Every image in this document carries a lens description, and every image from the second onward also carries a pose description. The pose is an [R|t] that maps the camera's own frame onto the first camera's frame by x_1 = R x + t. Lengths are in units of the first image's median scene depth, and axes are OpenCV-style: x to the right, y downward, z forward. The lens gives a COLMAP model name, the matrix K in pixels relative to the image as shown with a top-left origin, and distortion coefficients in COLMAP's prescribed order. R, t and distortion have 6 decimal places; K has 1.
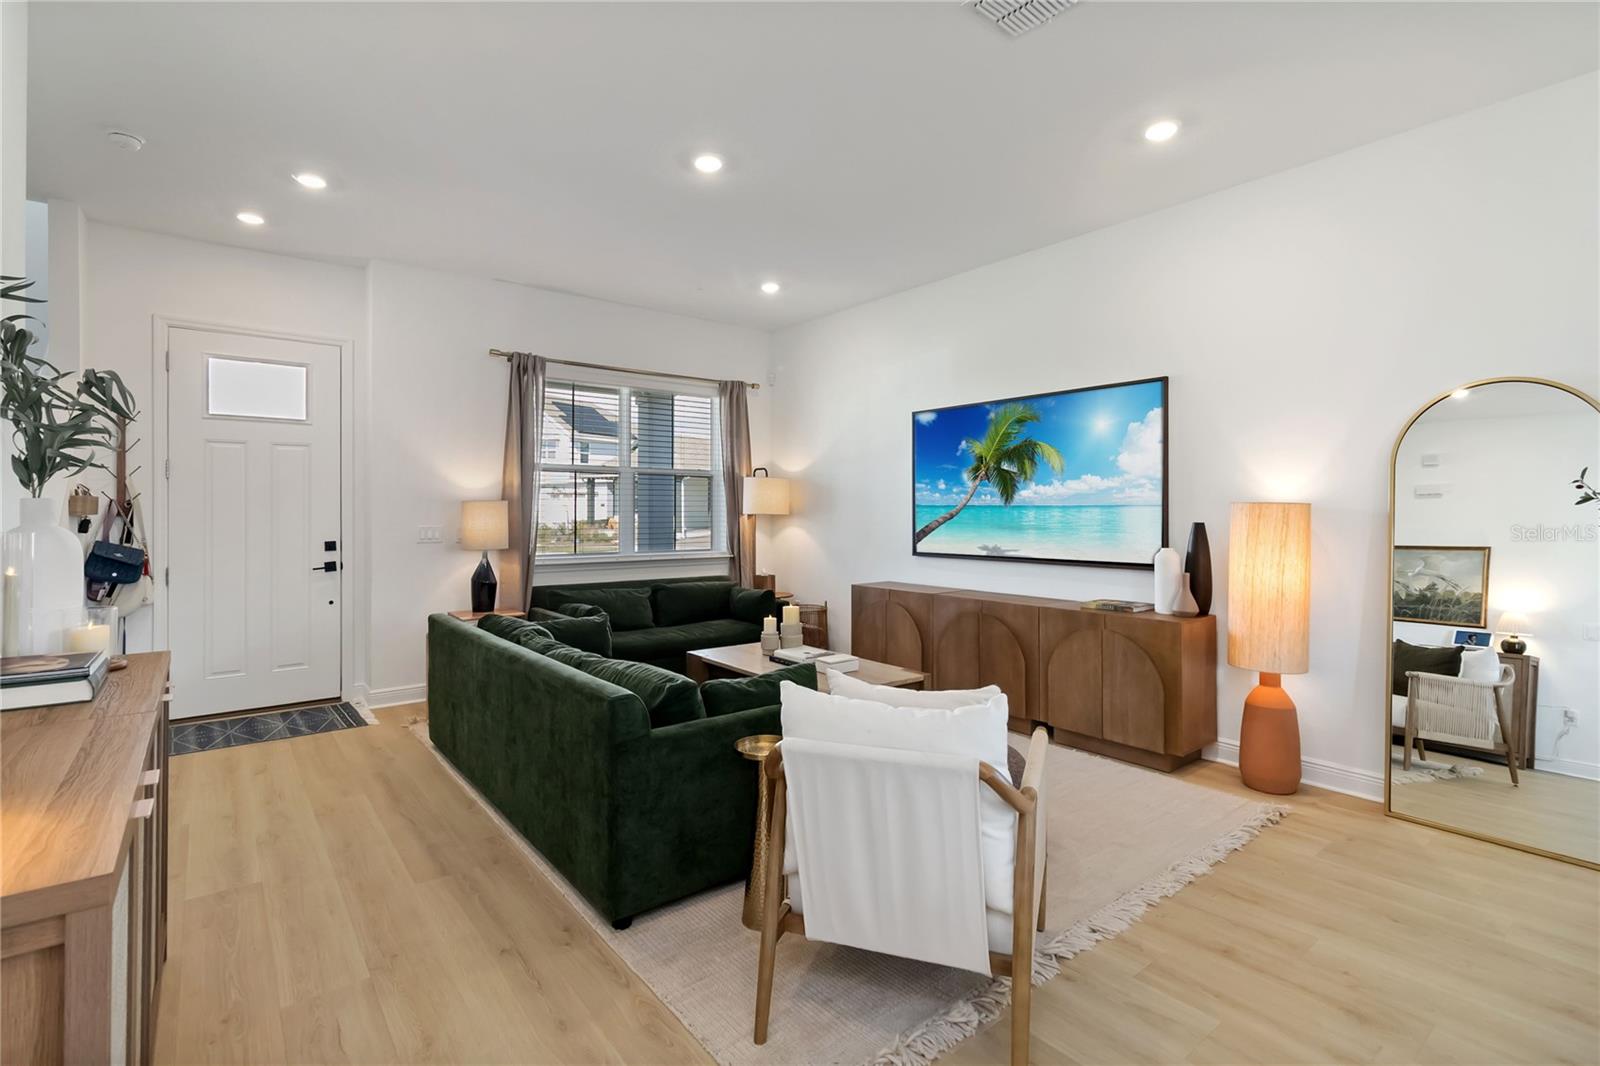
lens RADIAL K [[741.7, 0, 796.7], [0, 741.7, 506.1], [0, 0, 1]] dist [0.002868, 0.000637]
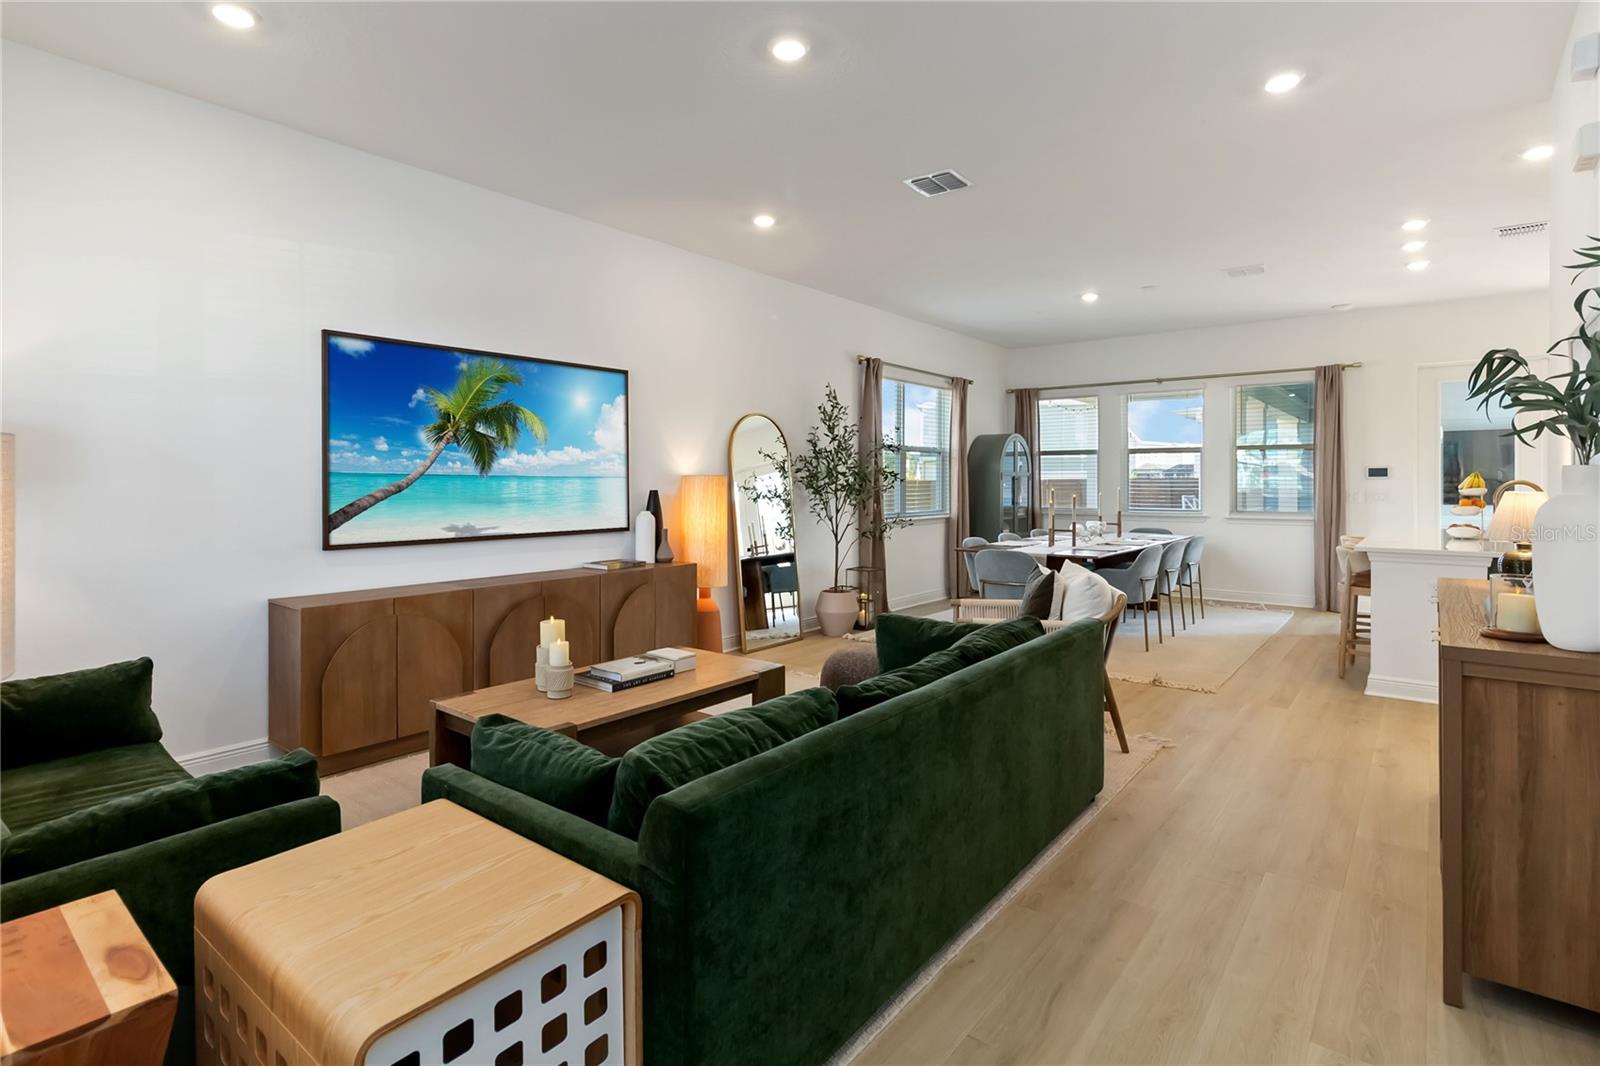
lens RADIAL K [[797.4, 0, 801.3], [0, 797.4, 492.0], [0, 0, 1]] dist [0.000957, 0.000616]
pose [[-0.232358, -0.007431, 0.972602, -0.679638], [-0.000912, 0.999972, 0.007423, 0.011058], [-0.972630, 0.000837, -0.232359, 0.839899]]
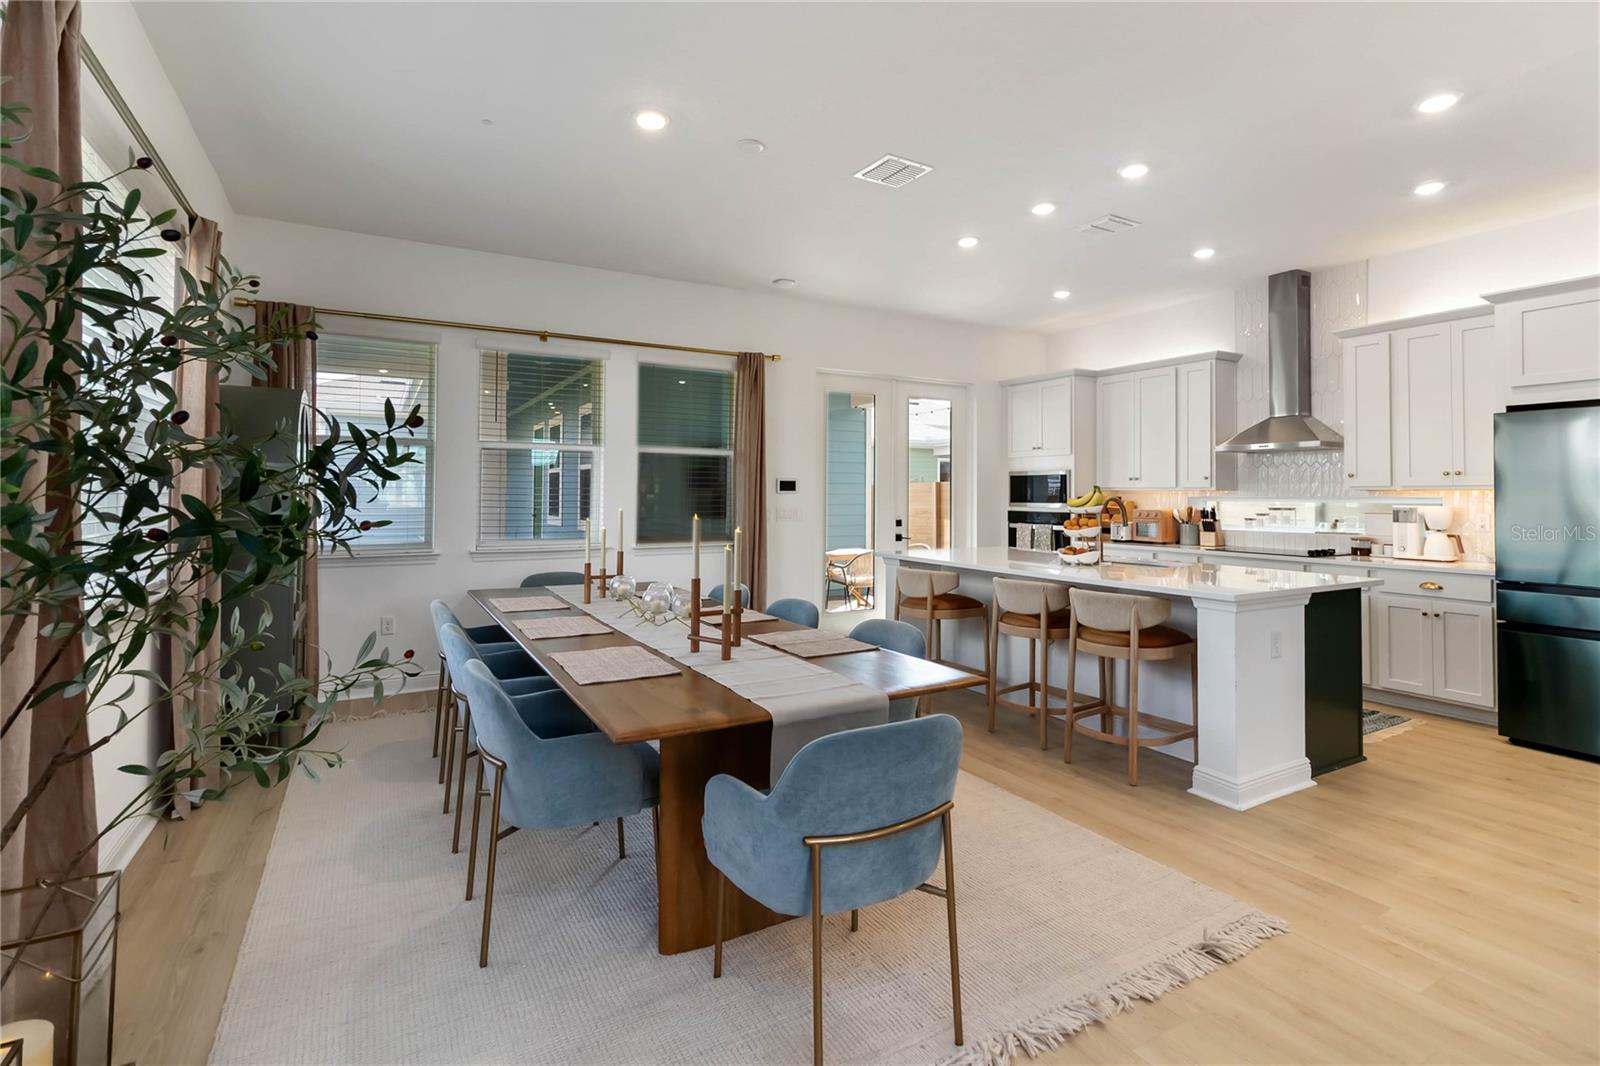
lens RADIAL K [[749.9, 0, 798.7], [0, 749.9, 483.3], [0, 0, 1]] dist [0.001718, 0.000391]
pose [[-0.988140, -0.000545, 0.153554, 0.378743], [-0.003561, 0.999806, -0.019369, 0.003385], [-0.153514, -0.019686, -0.987950, 0.630692]]
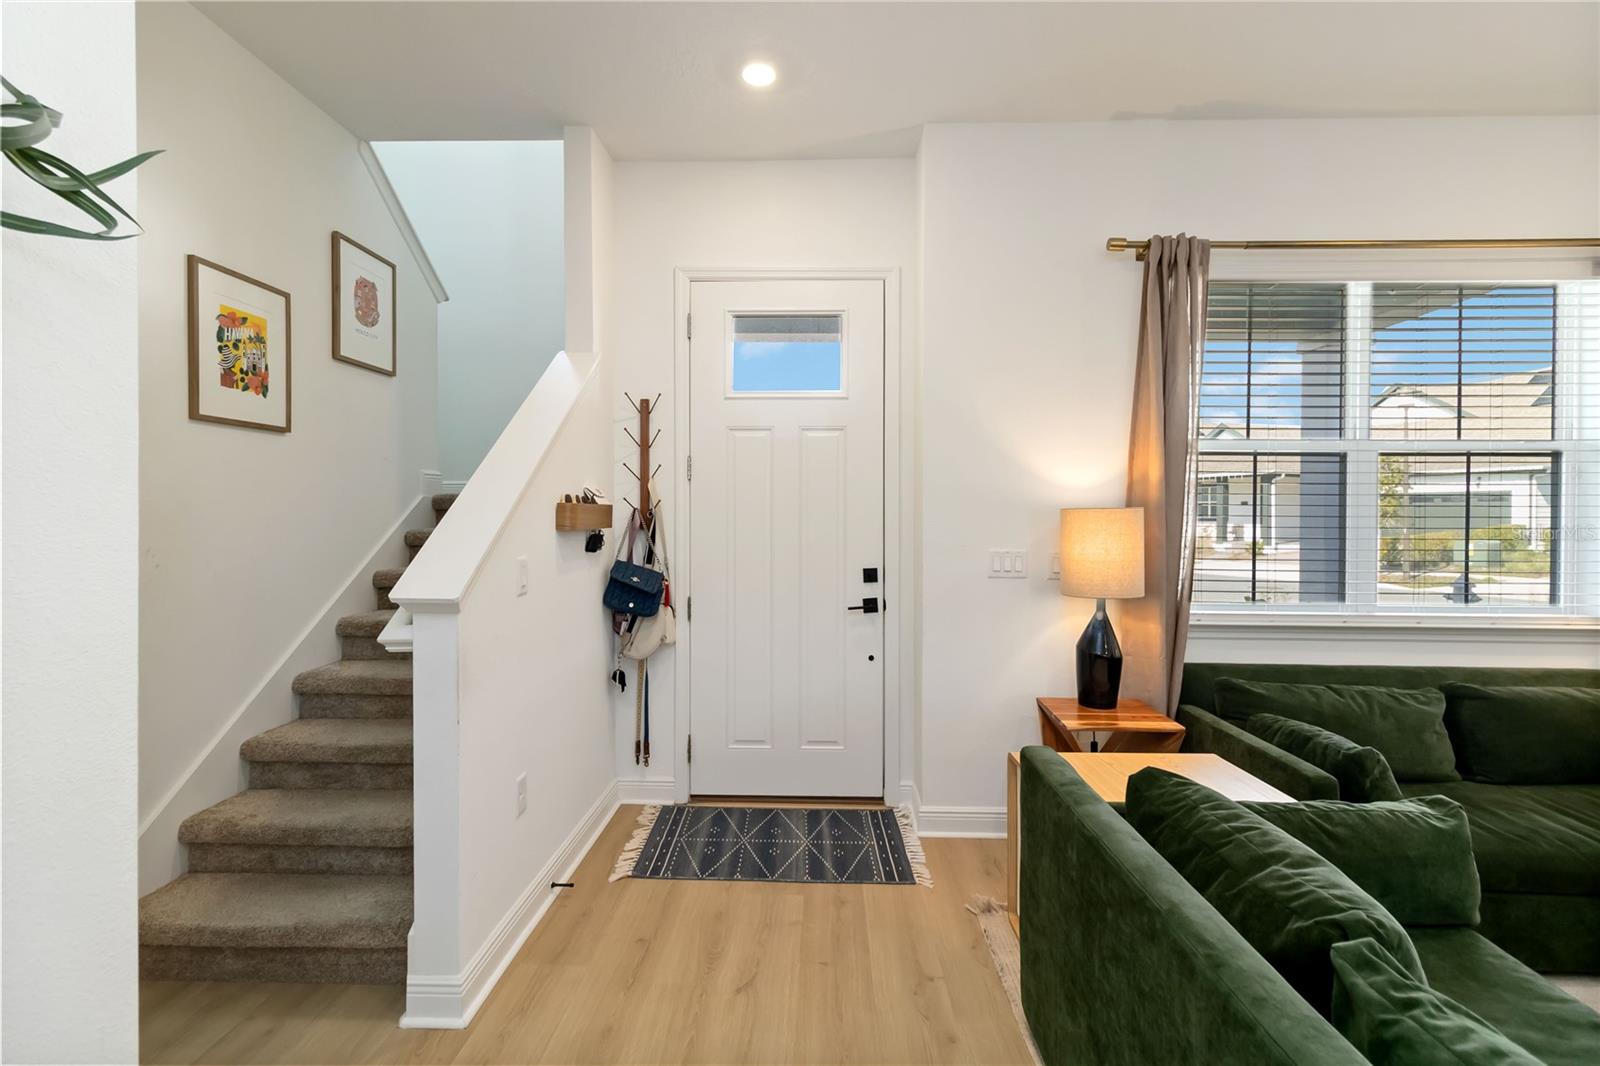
lens RADIAL K [[734.6, 0, 798.4], [0, 734.6, 521.6], [0, 0, 1]] dist [0.001838, 0.000174]
pose [[0.765048, 0.007778, -0.643927, -0.249839], [-0.000948, 0.999940, 0.010951, -0.003055], [0.643973, -0.007768, 0.765009, 0.451620]]
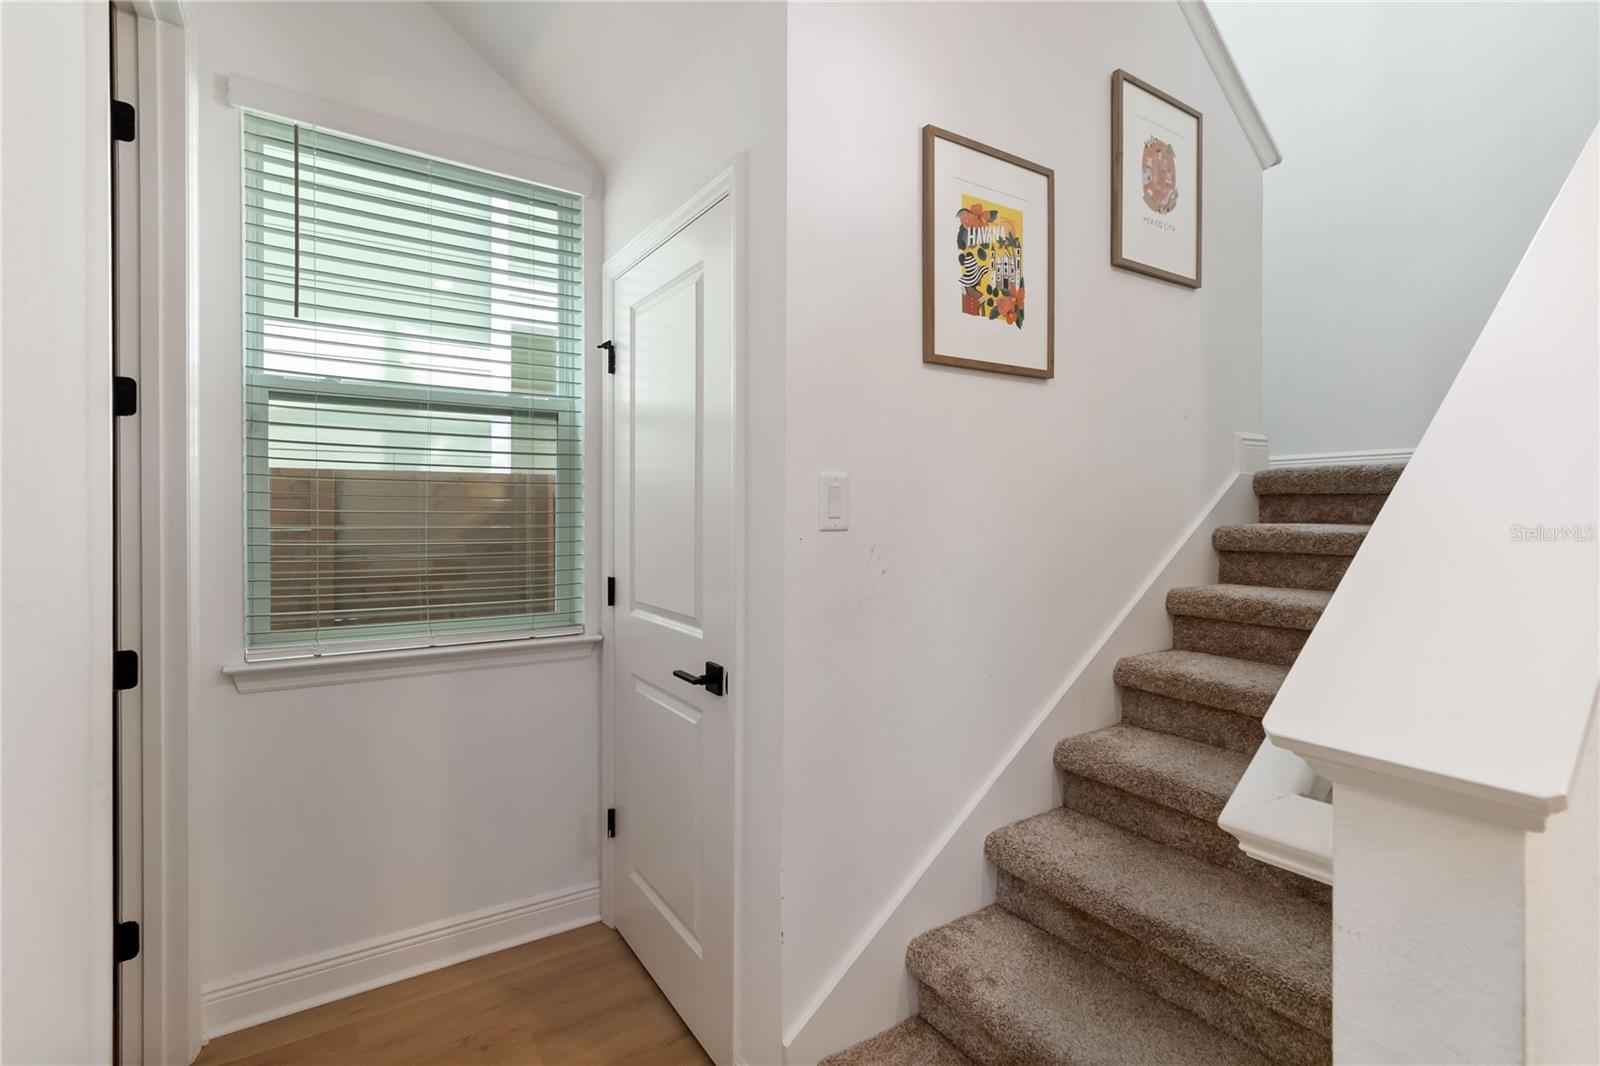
lens RADIAL K [[733.0, 0, 802.9], [0, 733.0, 505.8], [0, 0, 1]] dist [0.003134, 0.000471]
pose [[-0.089340, -0.000748, -0.996001, -0.527881], [0.000322, 1.000000, -0.000780, 0.001020], [0.996001, -0.000391, -0.089340, 0.539248]]
